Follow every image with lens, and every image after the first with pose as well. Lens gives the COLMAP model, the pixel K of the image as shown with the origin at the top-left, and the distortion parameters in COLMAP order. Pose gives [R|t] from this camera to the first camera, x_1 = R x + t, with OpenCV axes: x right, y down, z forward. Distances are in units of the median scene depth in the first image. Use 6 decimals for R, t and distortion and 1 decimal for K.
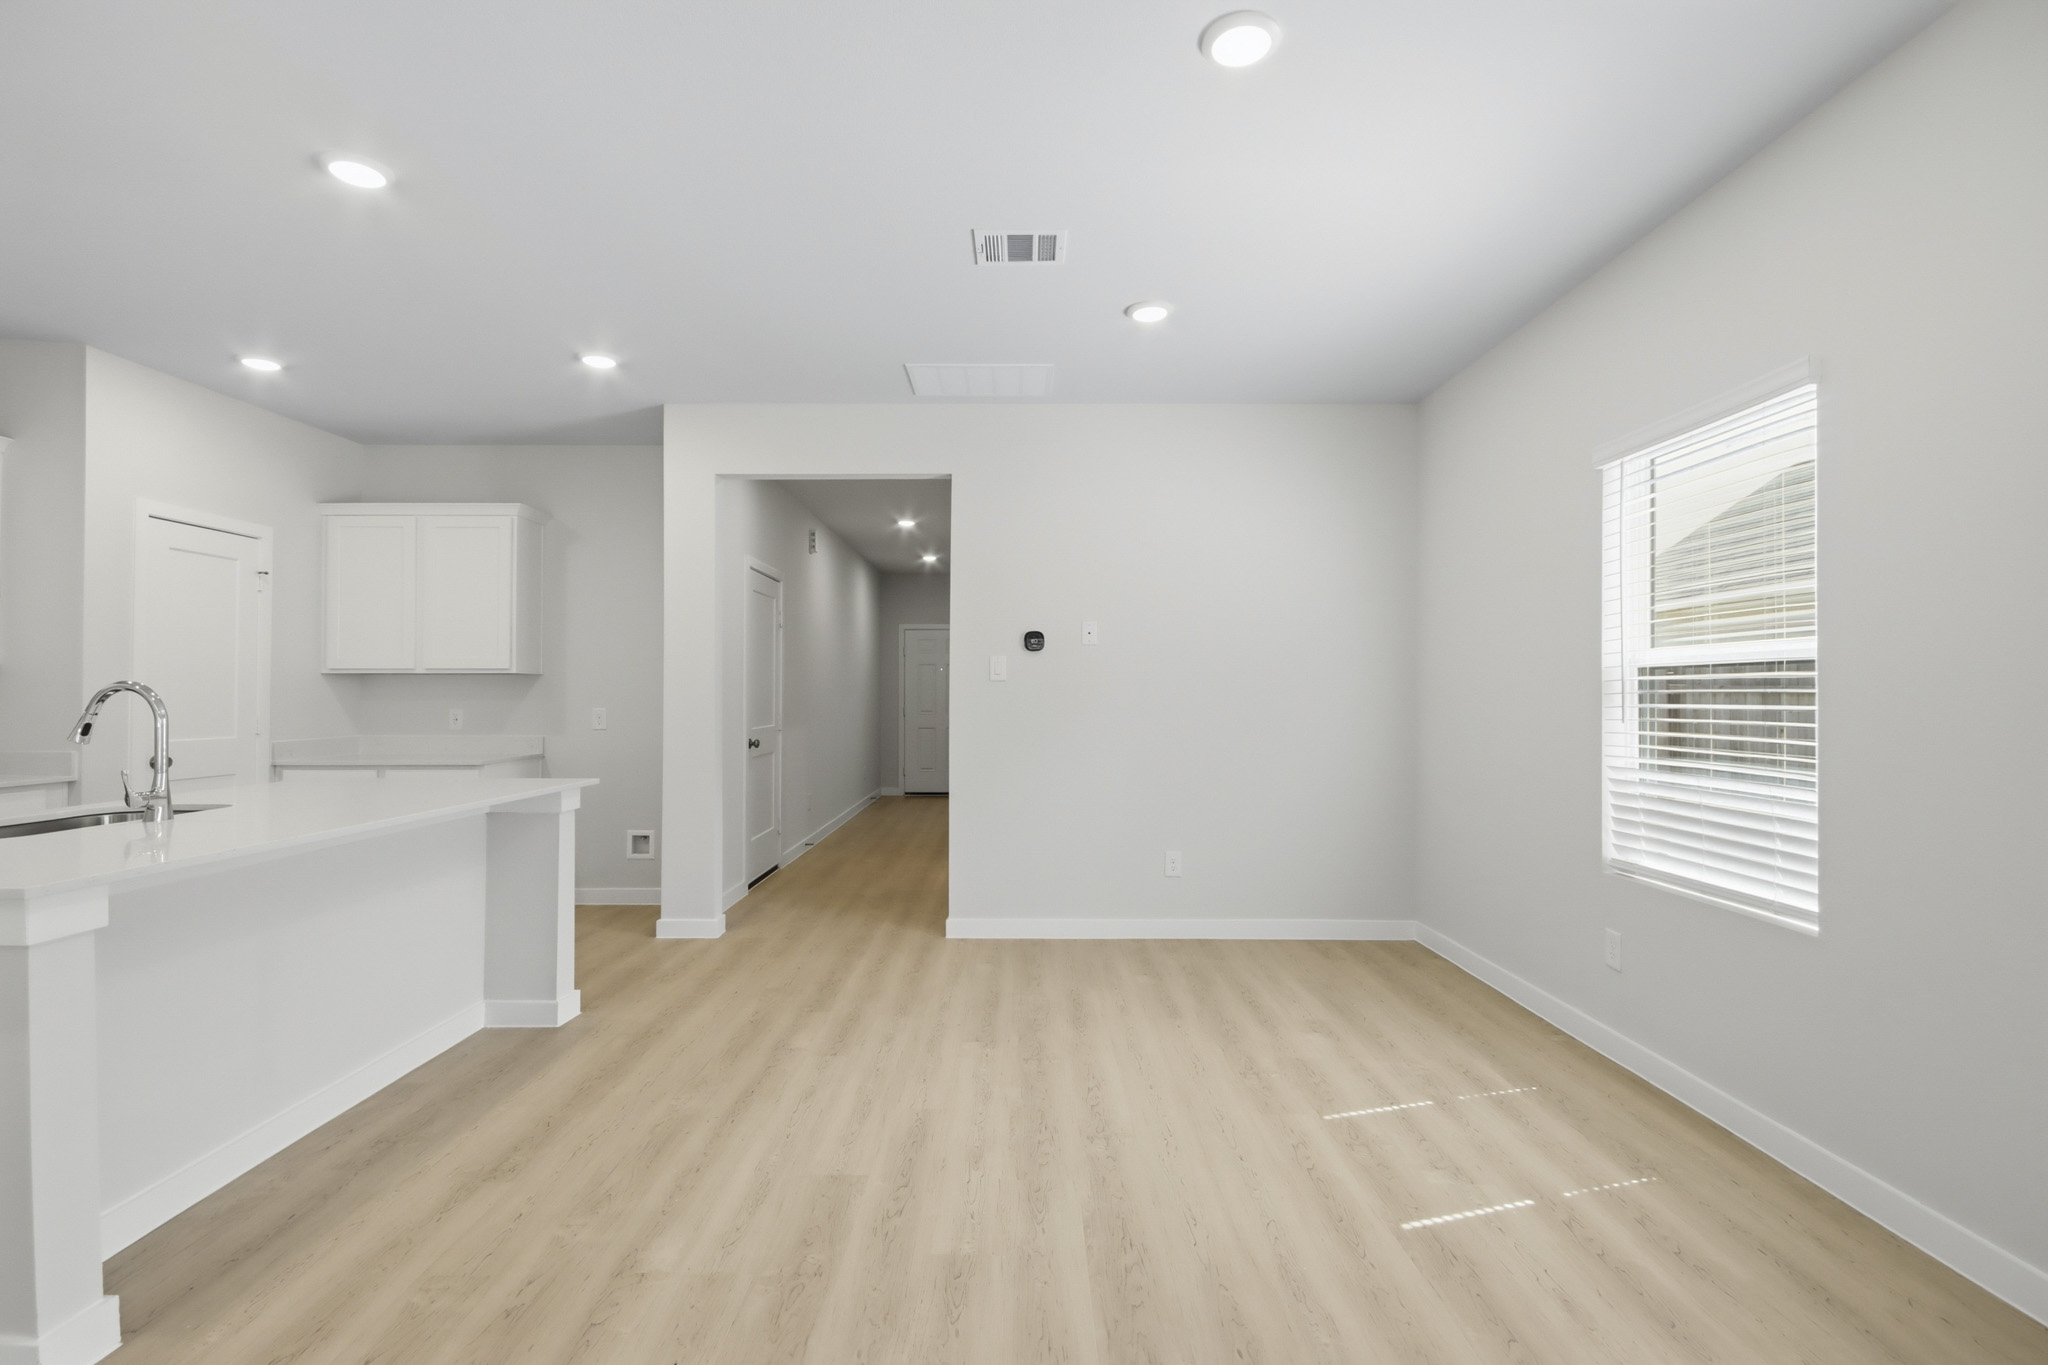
lens RADIAL K [[954.6, 0, 1032.2], [0, 954.6, 676.5], [0, 0, 1]] dist [0.010252, -0.001334]
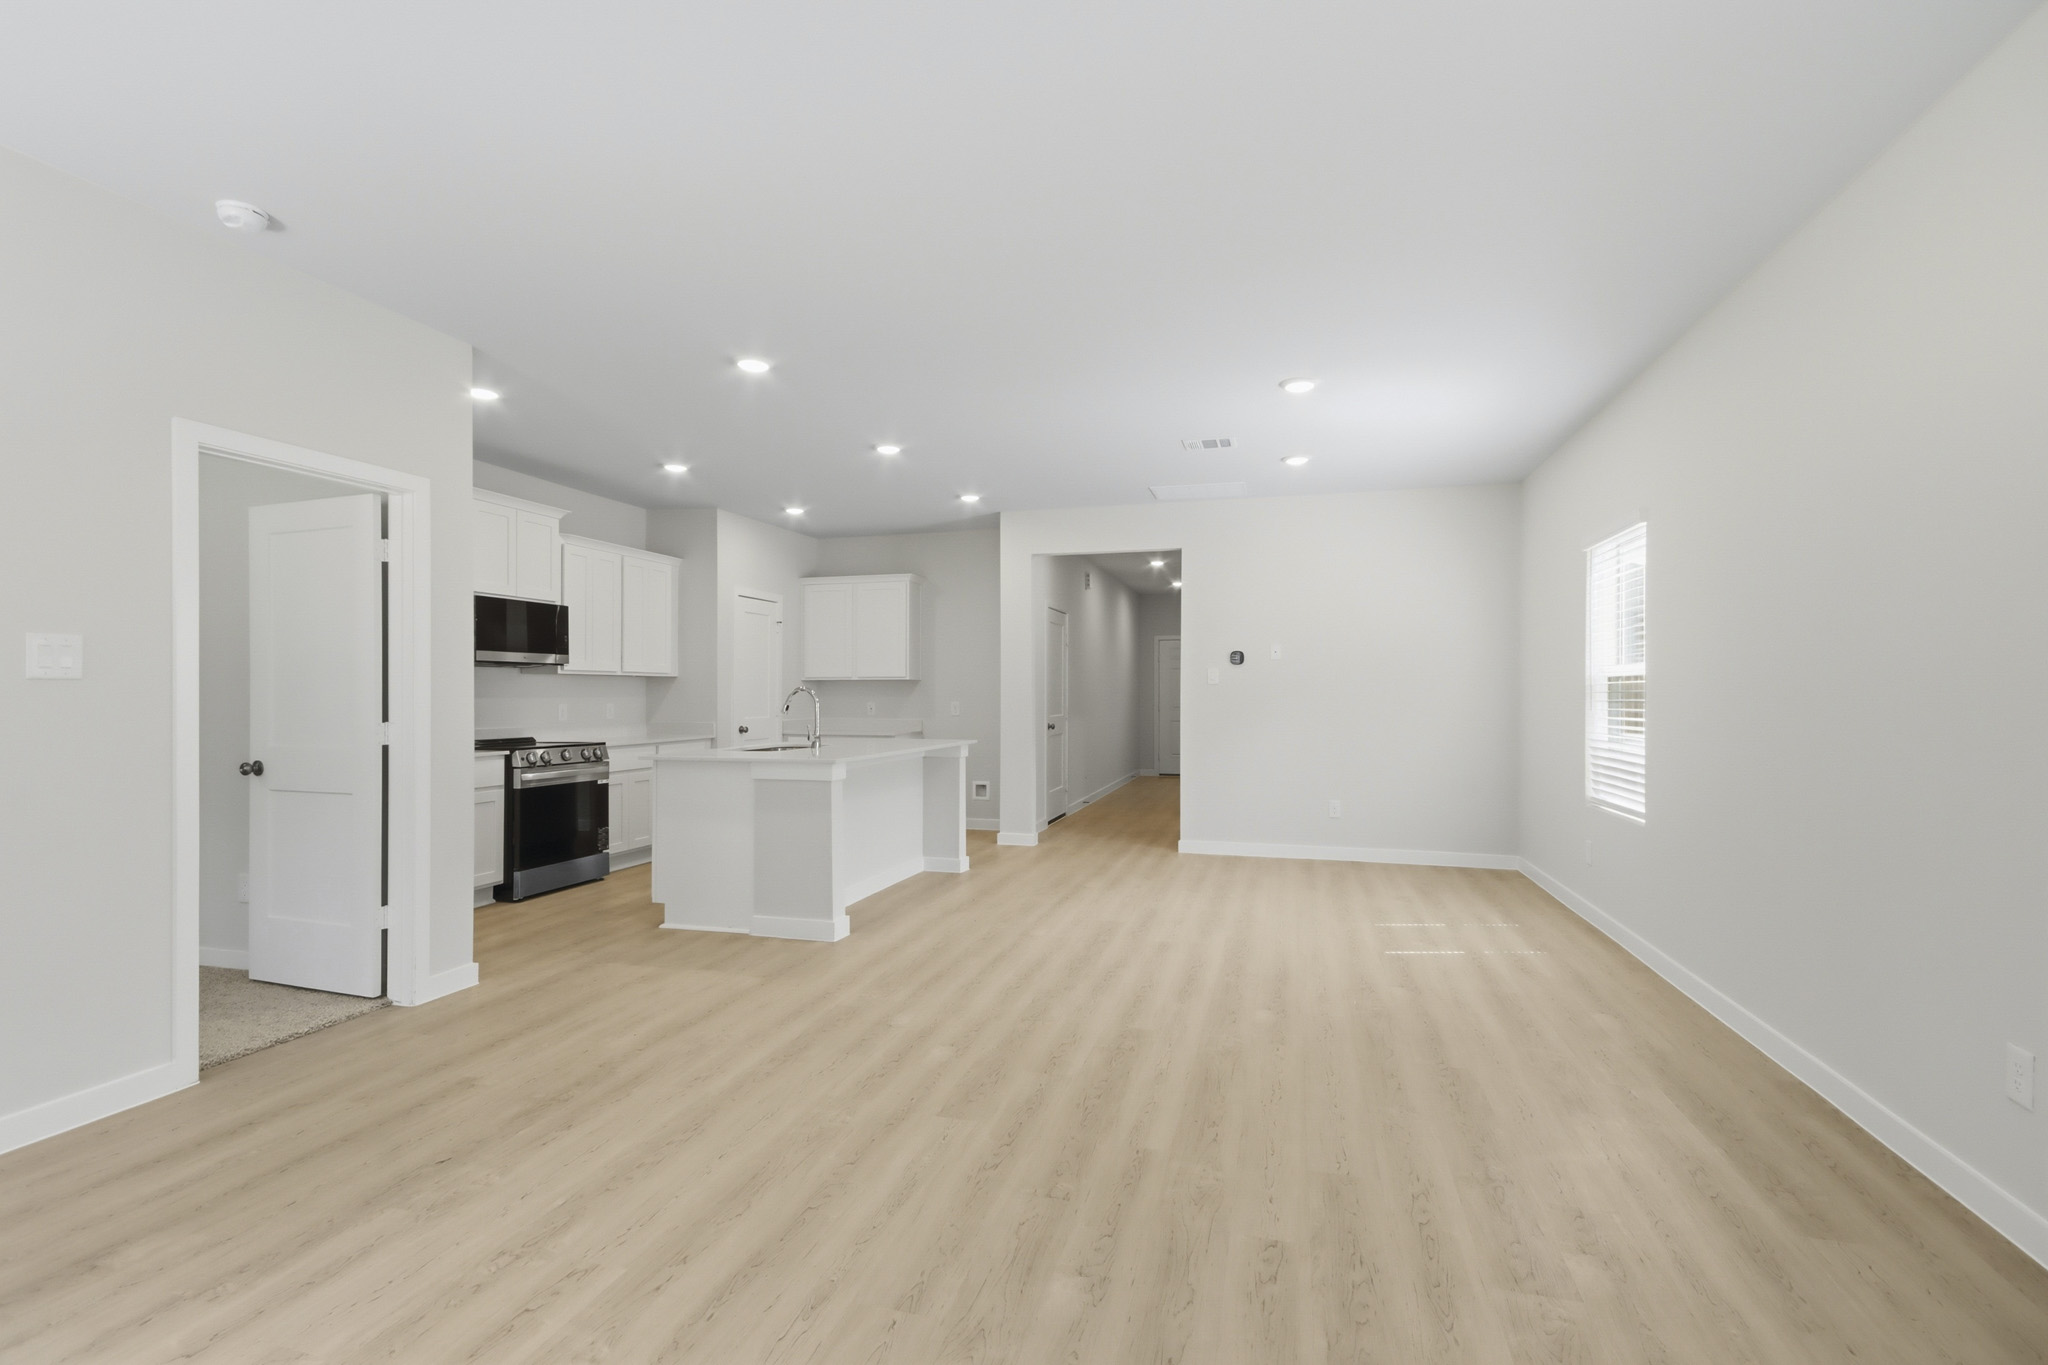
lens RADIAL K [[954.6, 0, 1011.9], [0, 954.6, 685.3], [0, 0, 1]] dist [0.010252, -0.001334]
pose [[0.957009, -0.001595, -0.290054, 0.107992], [0.004256, 0.999954, 0.008544, -0.009213], [0.290027, -0.009411, 0.956972, -0.588102]]
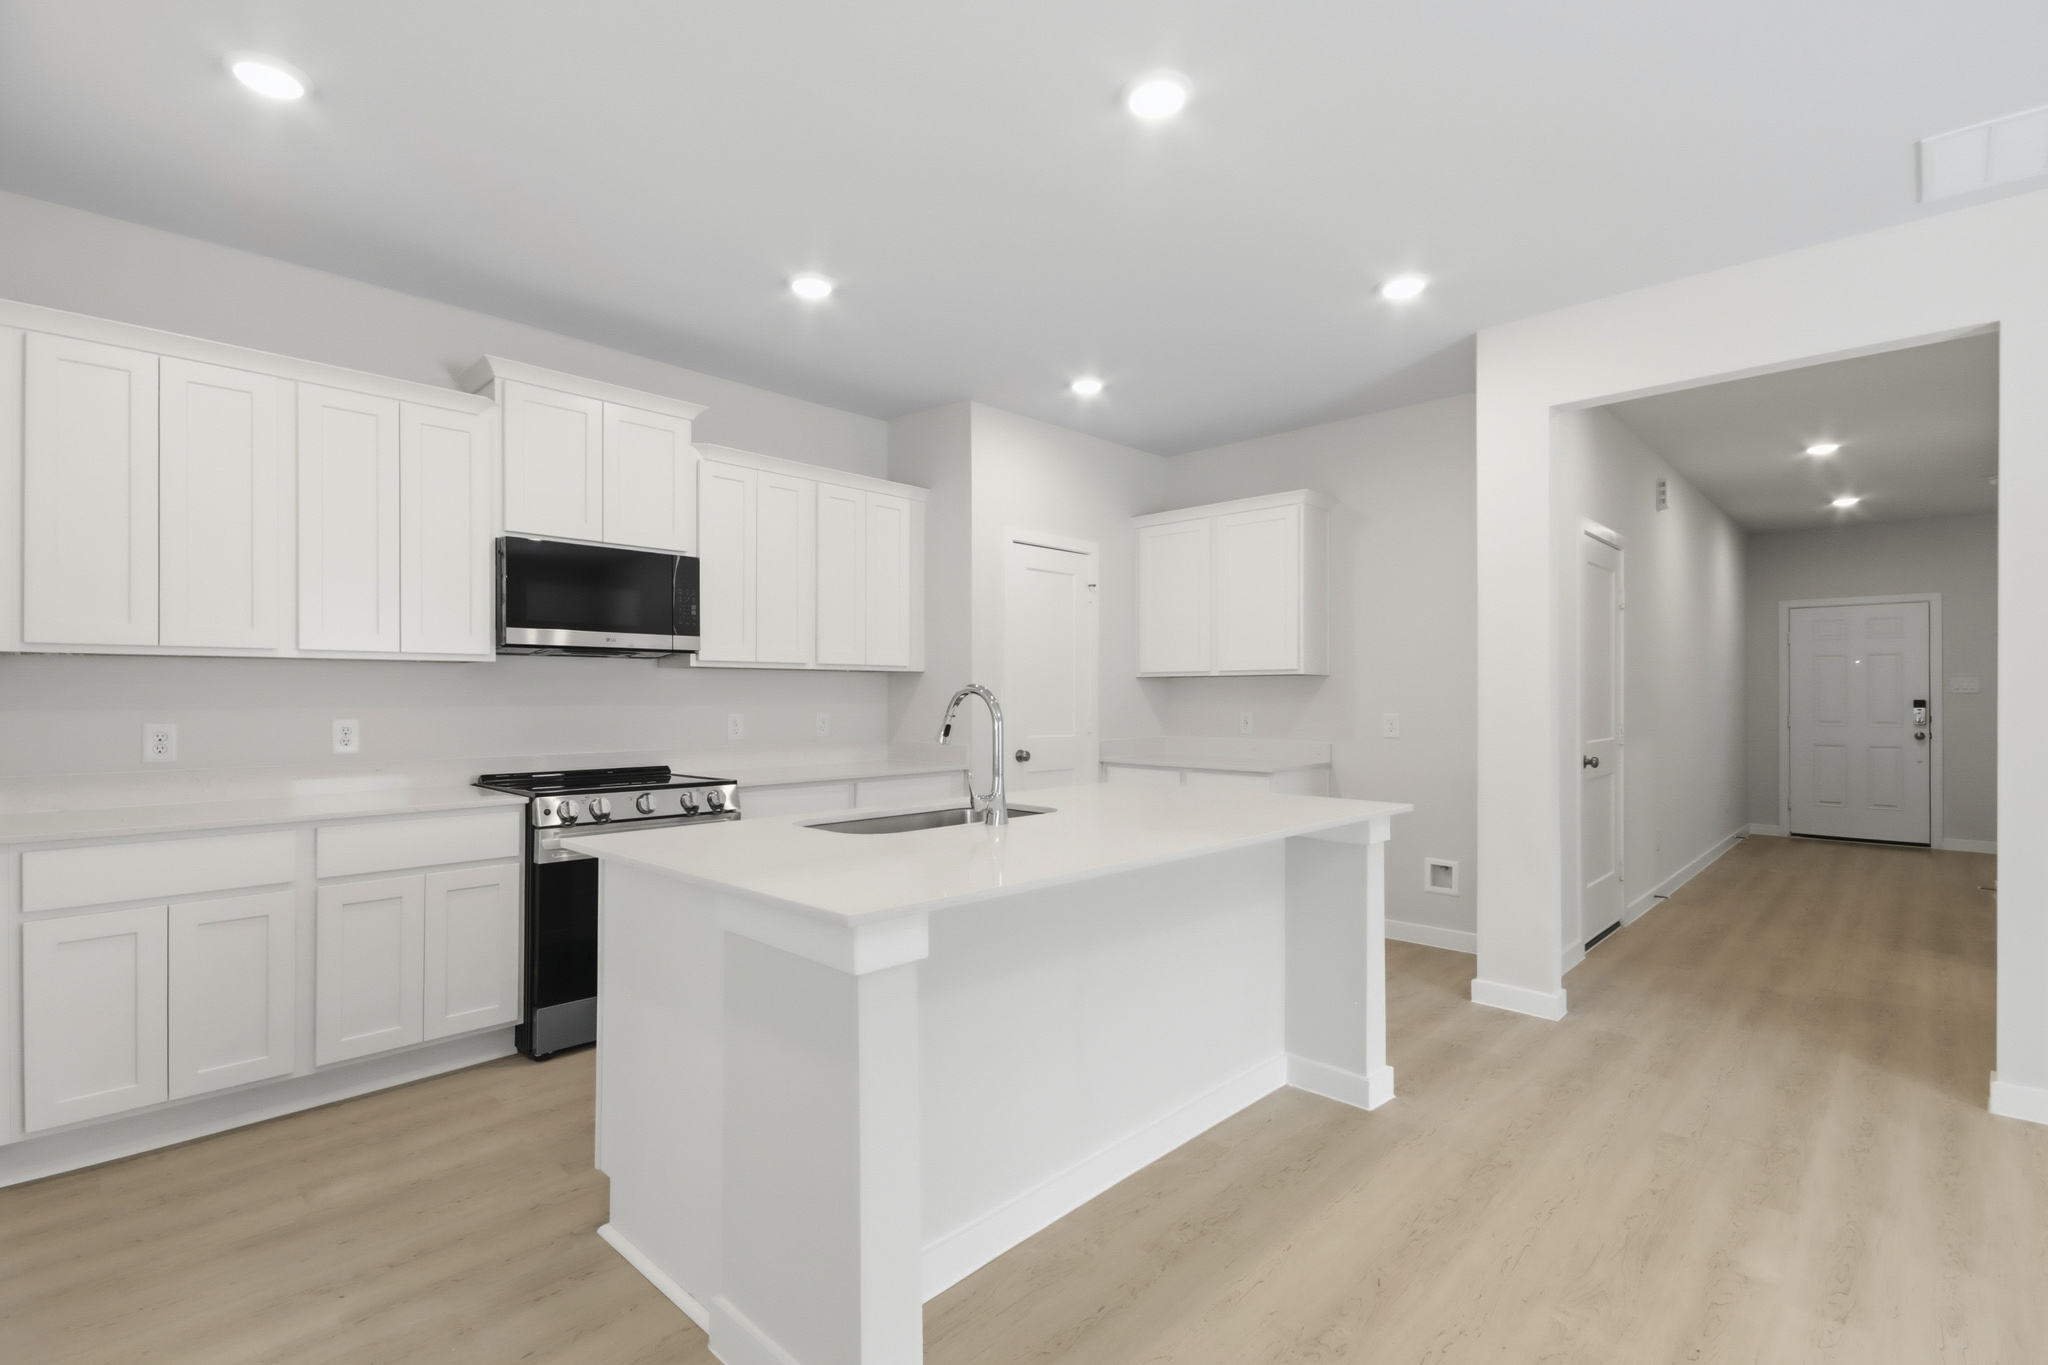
lens RADIAL K [[954.6, 0, 1014.1], [0, 954.6, 692.8], [0, 0, 1]] dist [0.010252, -0.001334]
pose [[0.716725, -0.001104, -0.697355, -0.119095], [0.011143, 0.999889, 0.009869, 0.002534], [0.697267, -0.014844, 0.716658, 0.177445]]
